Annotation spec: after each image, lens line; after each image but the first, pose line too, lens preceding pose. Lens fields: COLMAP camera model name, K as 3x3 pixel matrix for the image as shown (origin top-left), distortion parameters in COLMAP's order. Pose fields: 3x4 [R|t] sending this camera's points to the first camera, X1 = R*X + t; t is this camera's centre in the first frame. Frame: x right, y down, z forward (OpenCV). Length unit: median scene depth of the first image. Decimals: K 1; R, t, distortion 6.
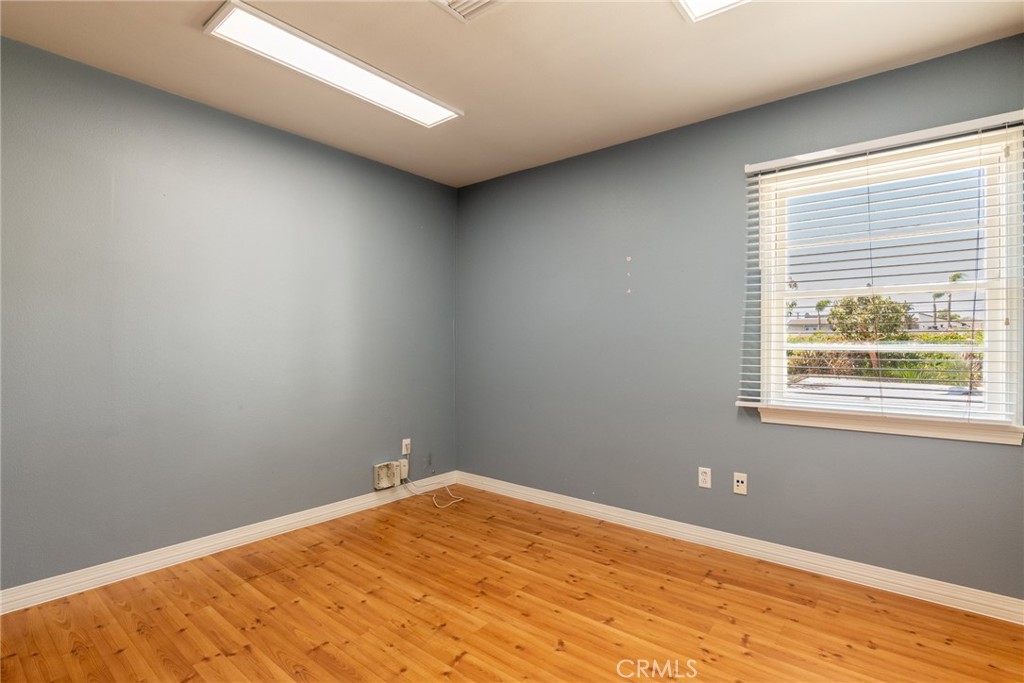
lens RADIAL K [[487.9, 0, 508.6], [0, 487.9, 342.1], [0, 0, 1]] dist [-0.015945, 0.004120]
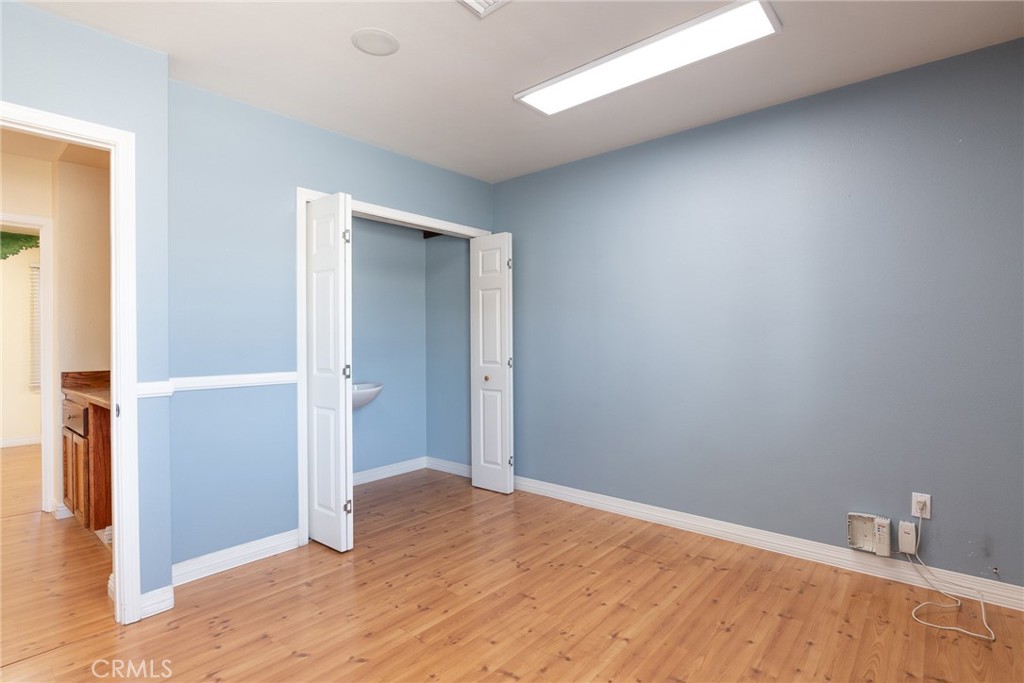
lens RADIAL K [[487.9, 0, 509.7], [0, 487.9, 344.2], [0, 0, 1]] dist [-0.015945, 0.004120]
pose [[0.009525, 0.004074, -0.999946, 0.568300], [0.008881, 0.999952, 0.004158, 0.004447], [0.999915, -0.008920, 0.009488, 0.679206]]
